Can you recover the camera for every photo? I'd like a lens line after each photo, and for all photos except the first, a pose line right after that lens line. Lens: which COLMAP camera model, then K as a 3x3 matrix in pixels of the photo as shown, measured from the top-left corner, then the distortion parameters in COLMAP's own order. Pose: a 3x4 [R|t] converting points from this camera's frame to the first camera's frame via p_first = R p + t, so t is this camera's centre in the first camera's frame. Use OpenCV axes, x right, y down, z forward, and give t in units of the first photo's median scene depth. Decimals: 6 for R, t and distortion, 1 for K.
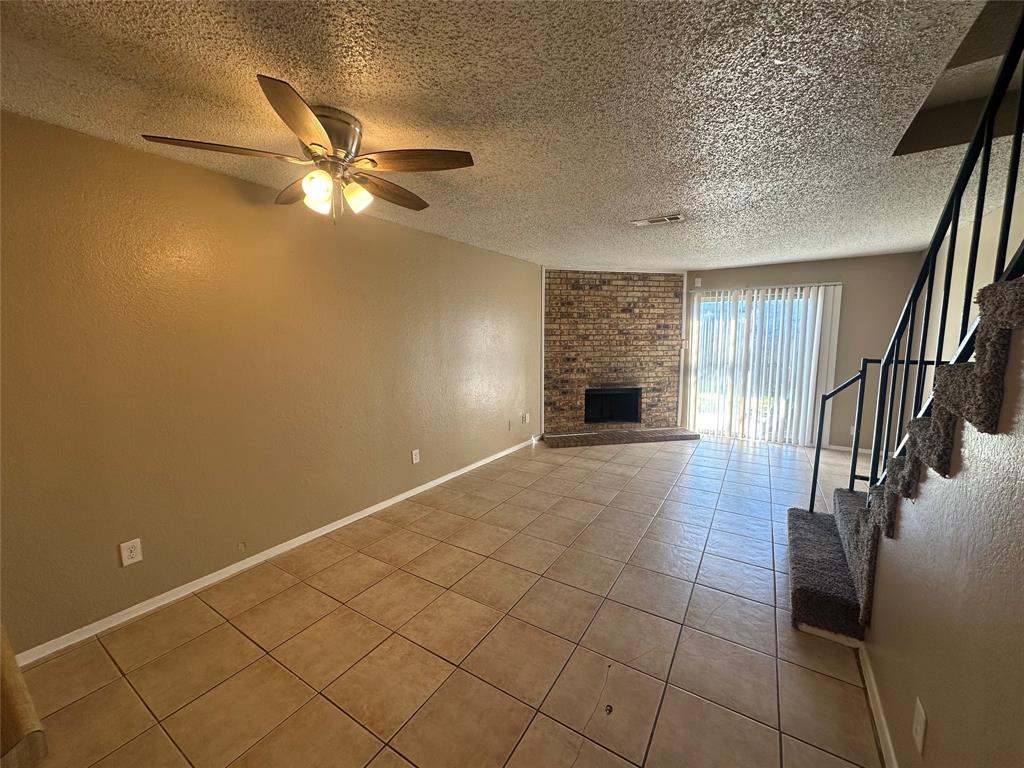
lens RADIAL K [[405.9, 0, 511.1], [0, 405.9, 383.2], [0, 0, 1]] dist [-0.001772, -0.000033]
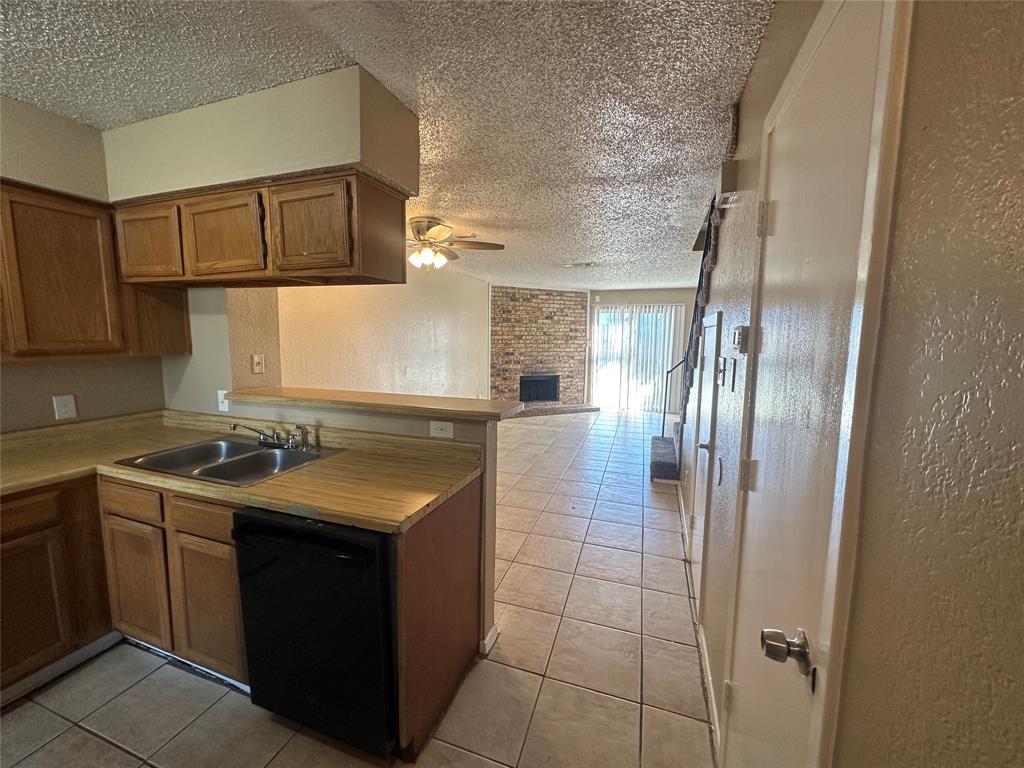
lens RADIAL K [[405.9, 0, 510.1], [0, 405.9, 384.2], [0, 0, 1]] dist [-0.001772, -0.000033]
pose [[0.971624, -0.011995, 0.236226, -0.167030], [0.010995, 0.999924, 0.005552, 0.033954], [-0.236275, -0.002797, 0.971682, -0.290600]]
